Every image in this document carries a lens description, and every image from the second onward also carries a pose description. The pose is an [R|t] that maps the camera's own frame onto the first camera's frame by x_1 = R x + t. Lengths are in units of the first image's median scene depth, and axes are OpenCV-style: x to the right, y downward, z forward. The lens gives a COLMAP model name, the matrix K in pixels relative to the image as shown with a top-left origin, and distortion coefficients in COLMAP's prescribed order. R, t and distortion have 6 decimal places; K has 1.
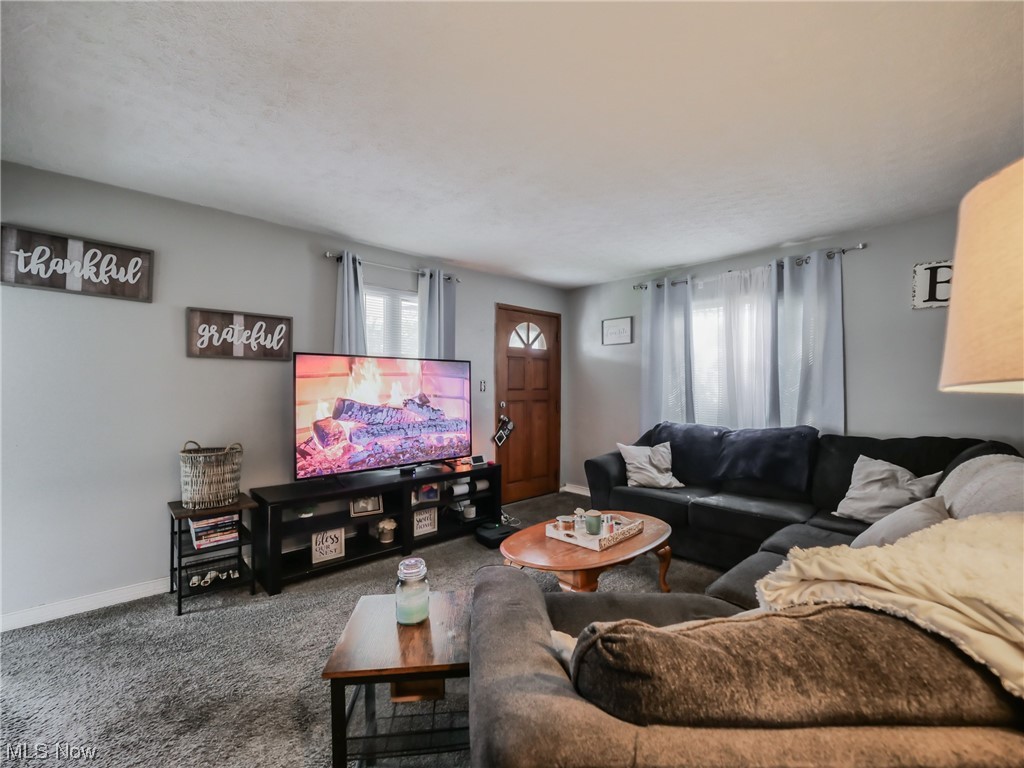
lens RADIAL K [[446.1, 0, 514.6], [0, 446.1, 383.2], [0, 0, 1]] dist [-0.004049, -0.000149]
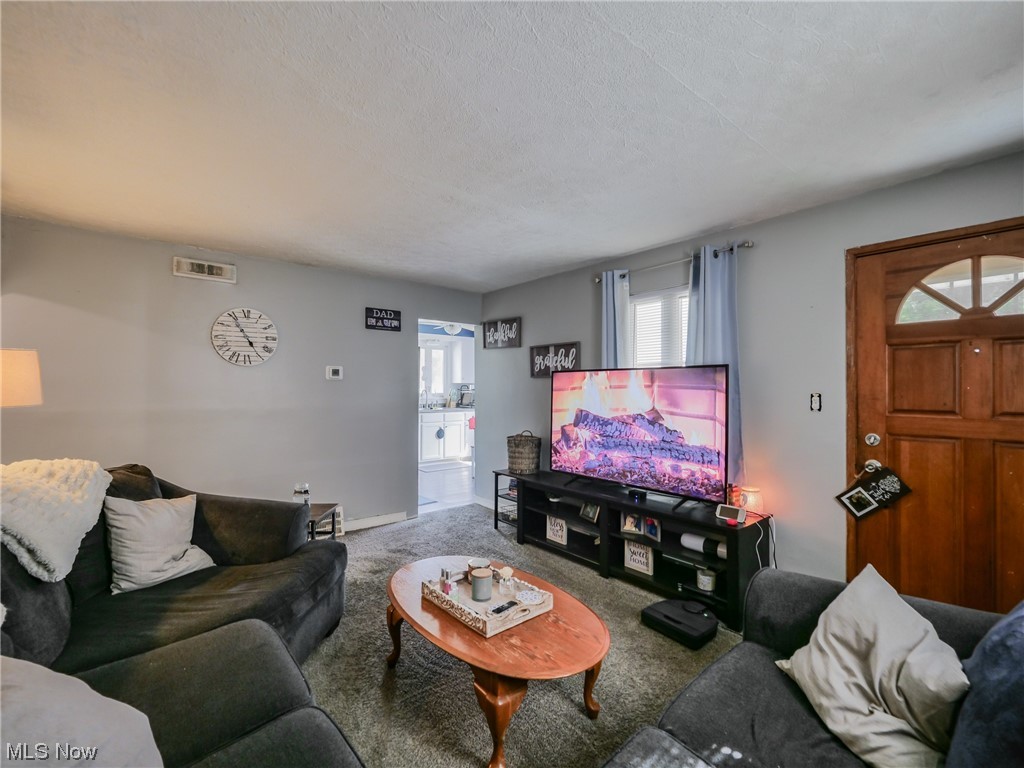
lens RADIAL K [[446.1, 0, 514.6], [0, 446.1, 383.2], [0, 0, 1]] dist [-0.004049, -0.000149]
pose [[-0.064006, -0.008791, -0.997911, 0.677964], [0.004926, 0.999946, -0.009125, -0.019456], [0.997937, -0.005500, -0.063960, 0.818813]]
